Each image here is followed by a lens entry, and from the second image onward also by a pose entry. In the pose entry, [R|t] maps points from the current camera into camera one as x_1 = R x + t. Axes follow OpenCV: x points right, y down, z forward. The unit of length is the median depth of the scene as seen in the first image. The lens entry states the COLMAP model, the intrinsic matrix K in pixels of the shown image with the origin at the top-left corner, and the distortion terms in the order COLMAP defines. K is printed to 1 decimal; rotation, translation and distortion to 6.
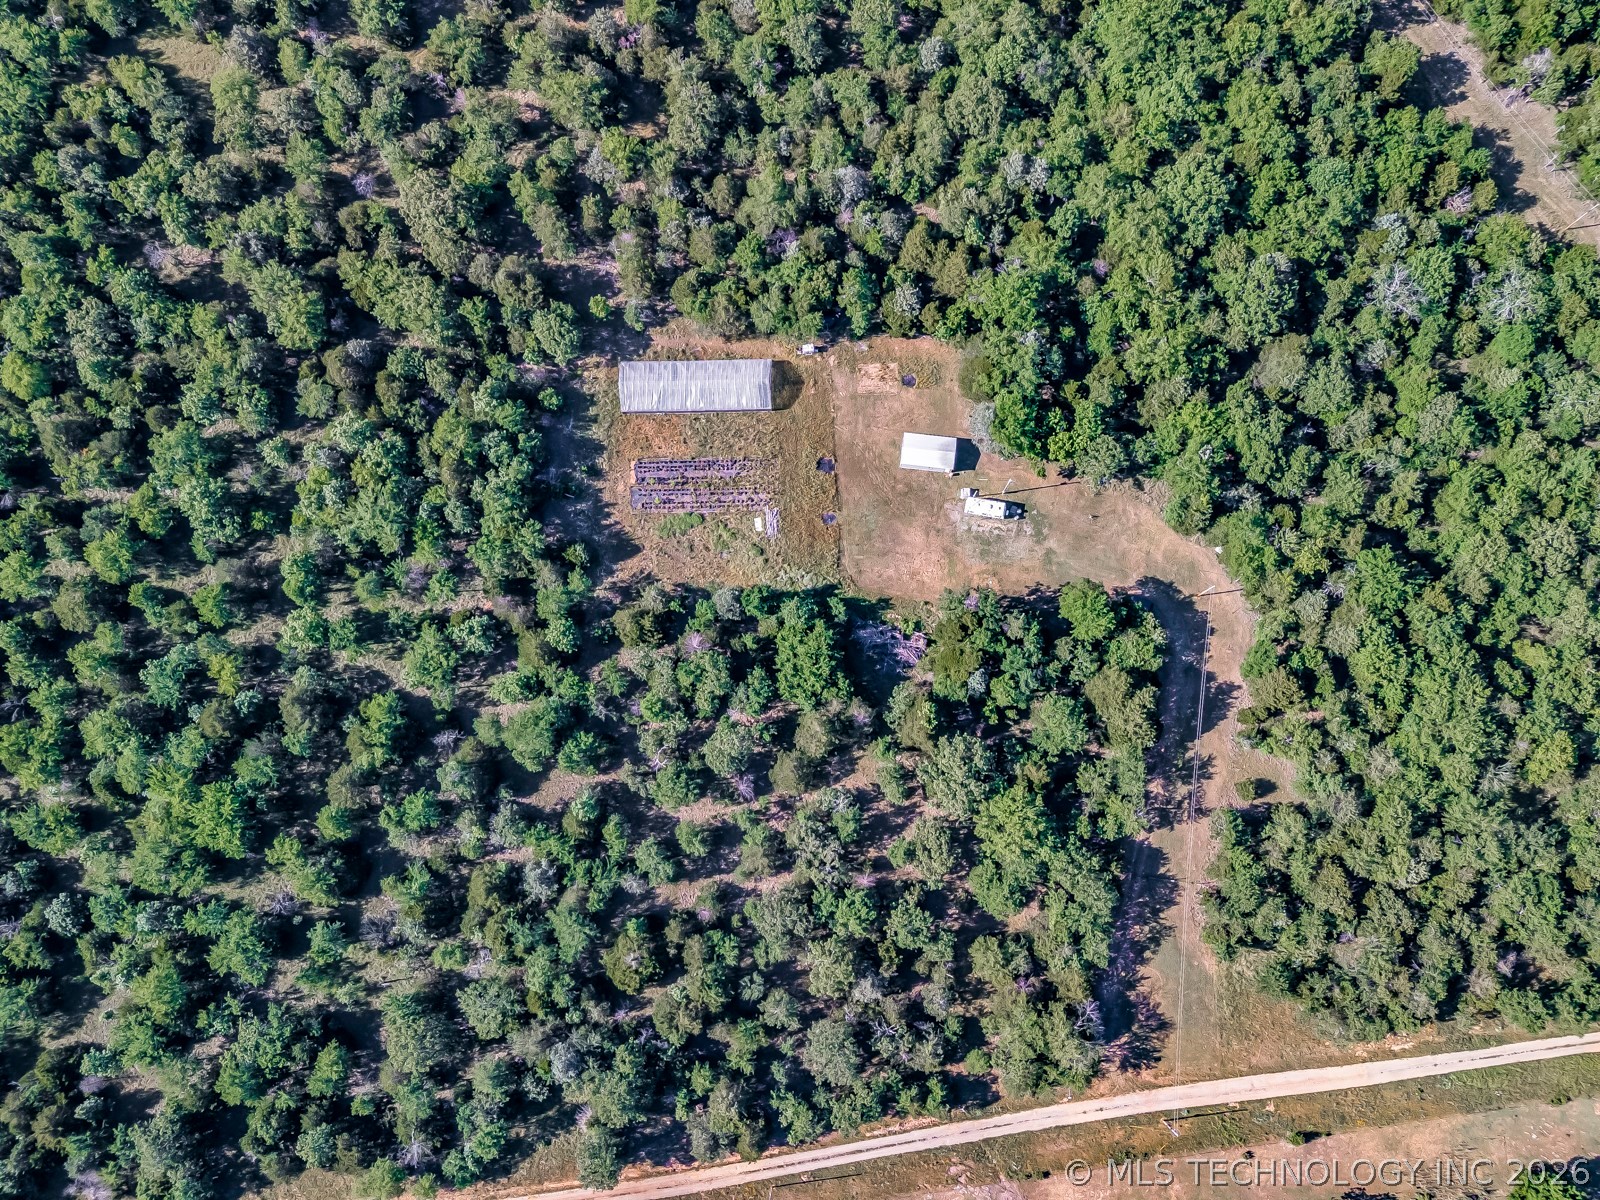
lens RADIAL K [[1179.1, 0, 800.0], [0, 1179.1, 600.0], [0, 0, 1]] dist [0.064875, -0.058621]
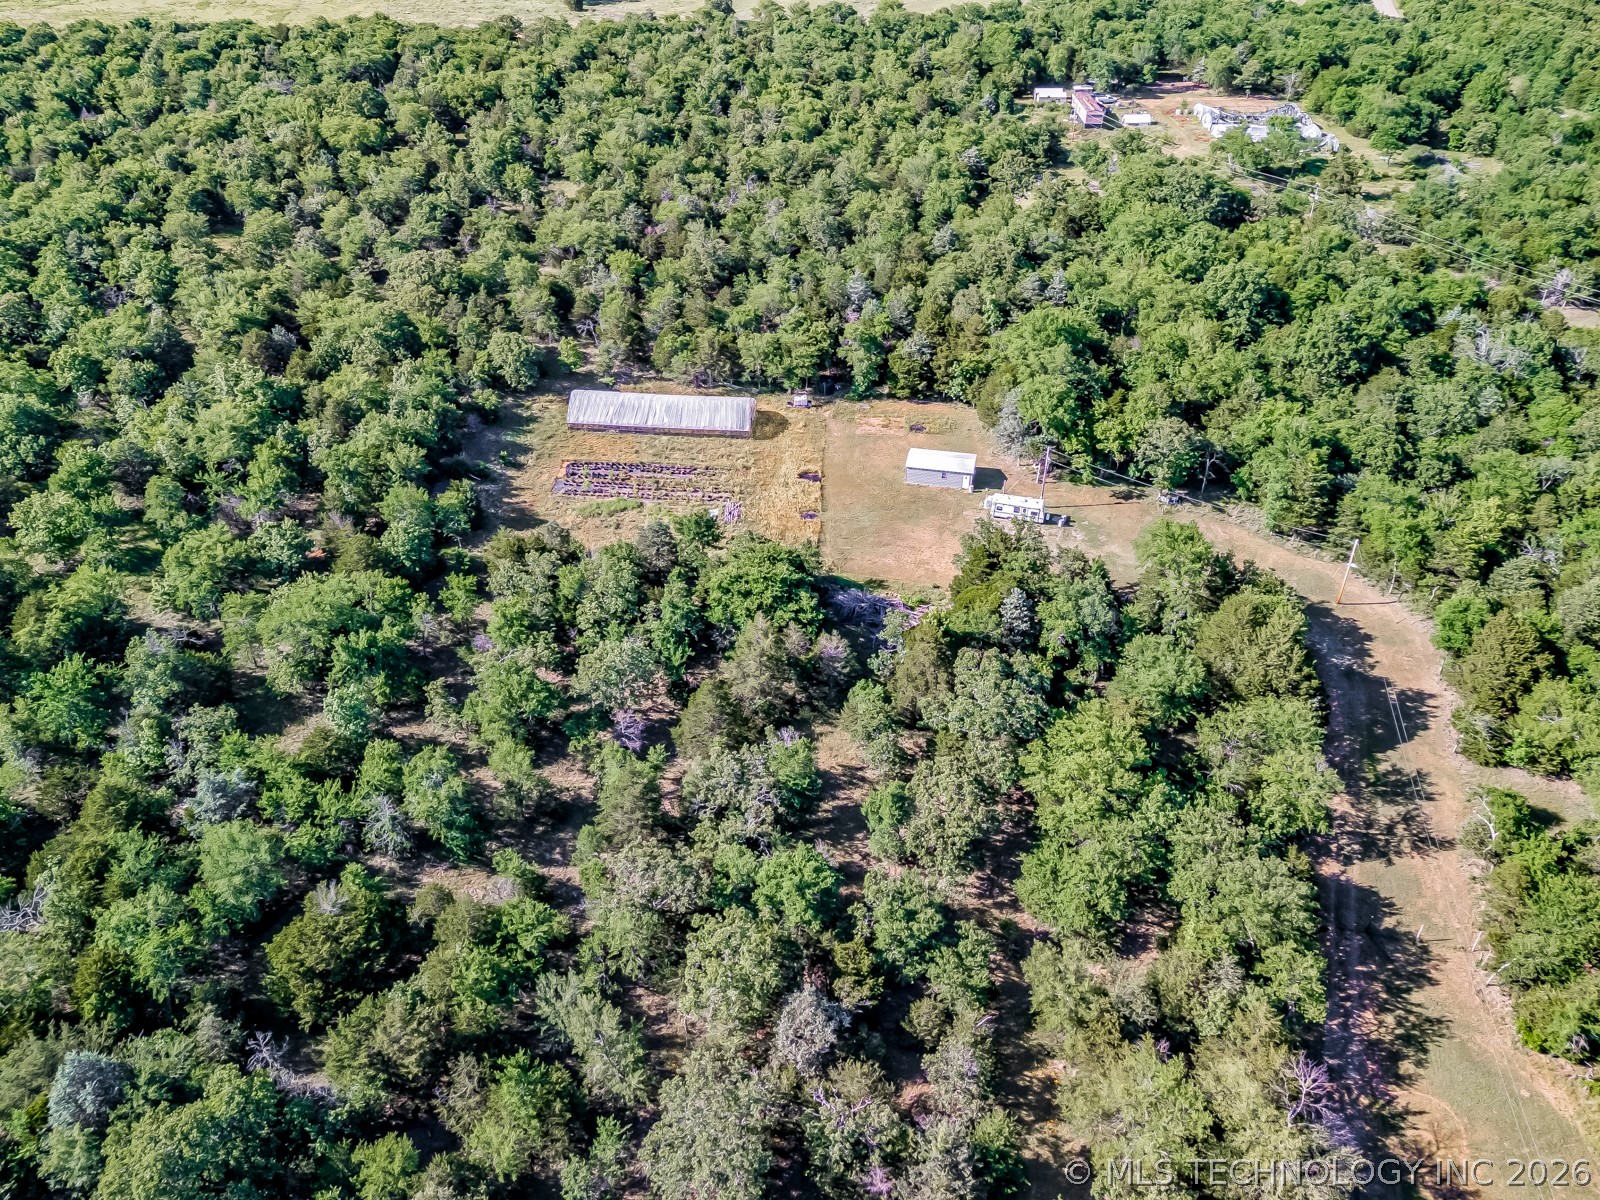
lens RADIAL K [[1179.1, 0, 800.0], [0, 1179.1, 600.0], [0, 0, 1]] dist [0.064875, -0.058621]
pose [[0.994506, 0.099821, -0.031515, 0.049474], [-0.091801, 0.687038, -0.720799, 0.510662], [-0.050299, 0.719732, 0.692427, 0.529914]]
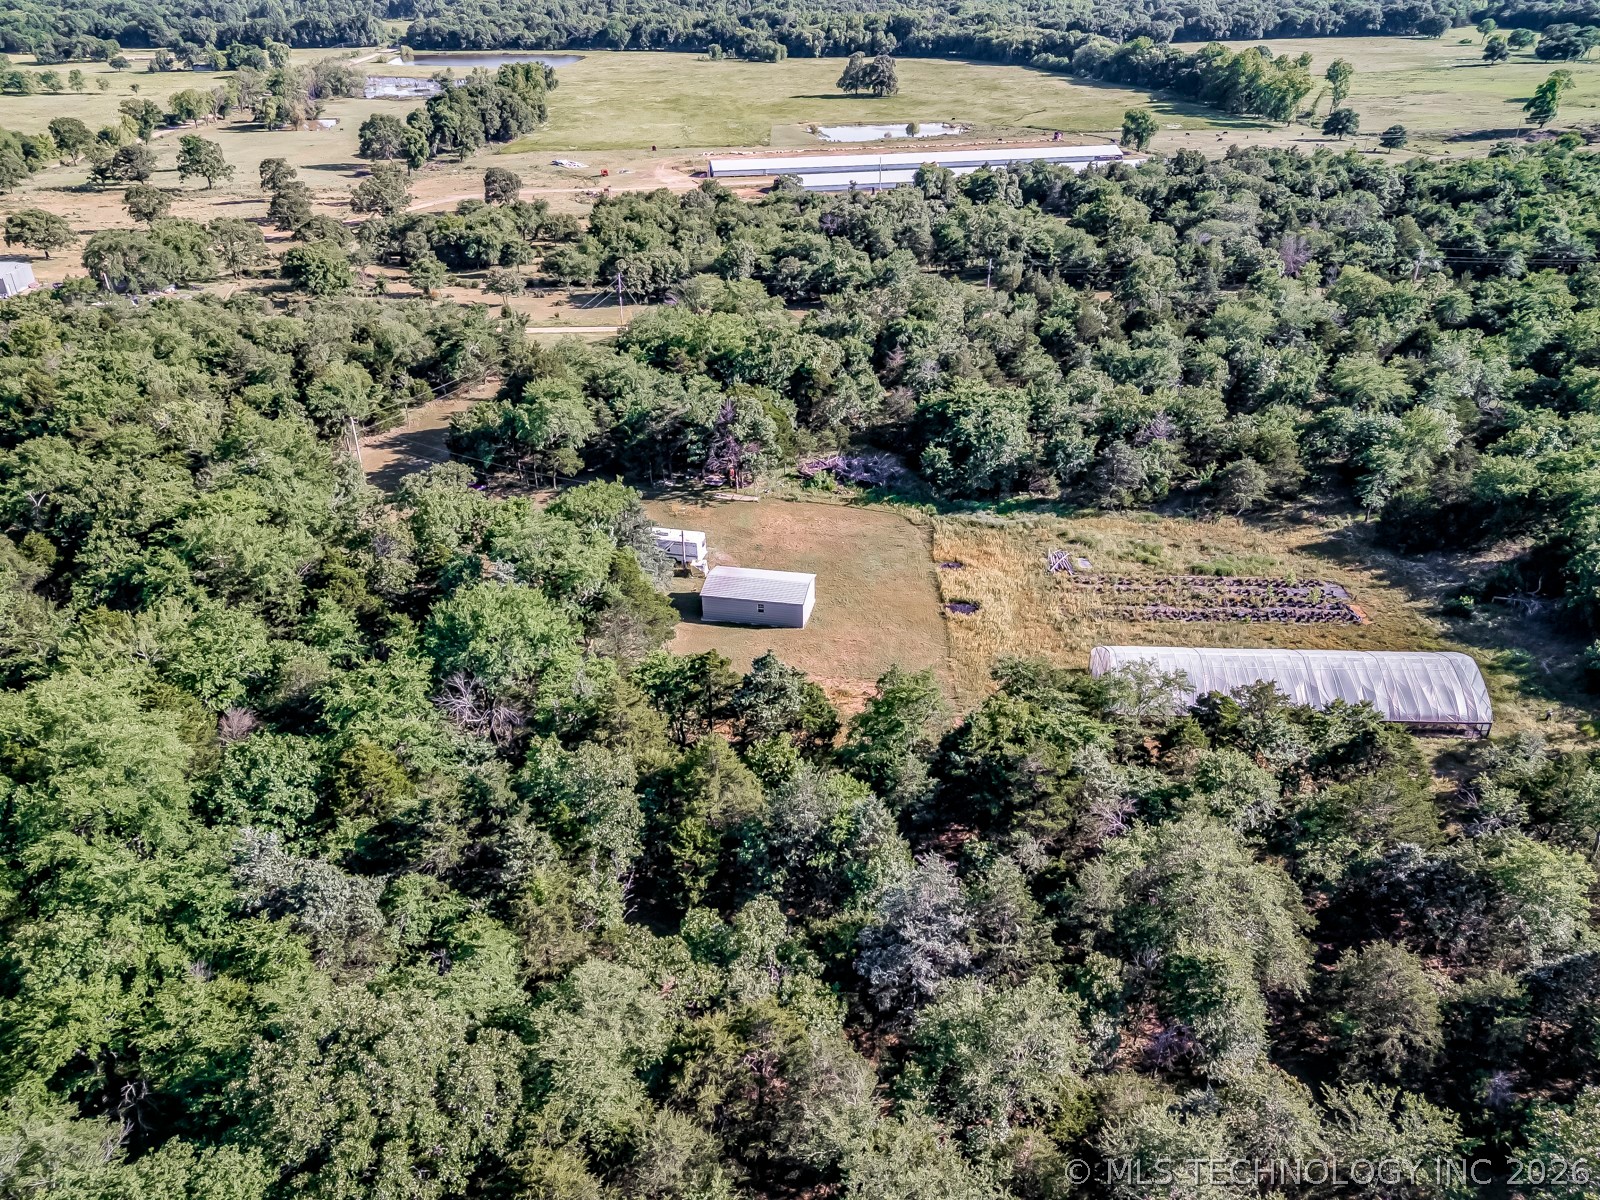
lens RADIAL K [[1179.1, 0, 800.0], [0, 1179.1, 600.0], [0, 0, 1]] dist [0.064875, -0.058621]
pose [[-0.995605, 0.009802, 0.093140, 0.046114], [0.083832, -0.350106, 0.932951, -0.604603], [0.041754, 0.936659, 0.347745, 0.833491]]
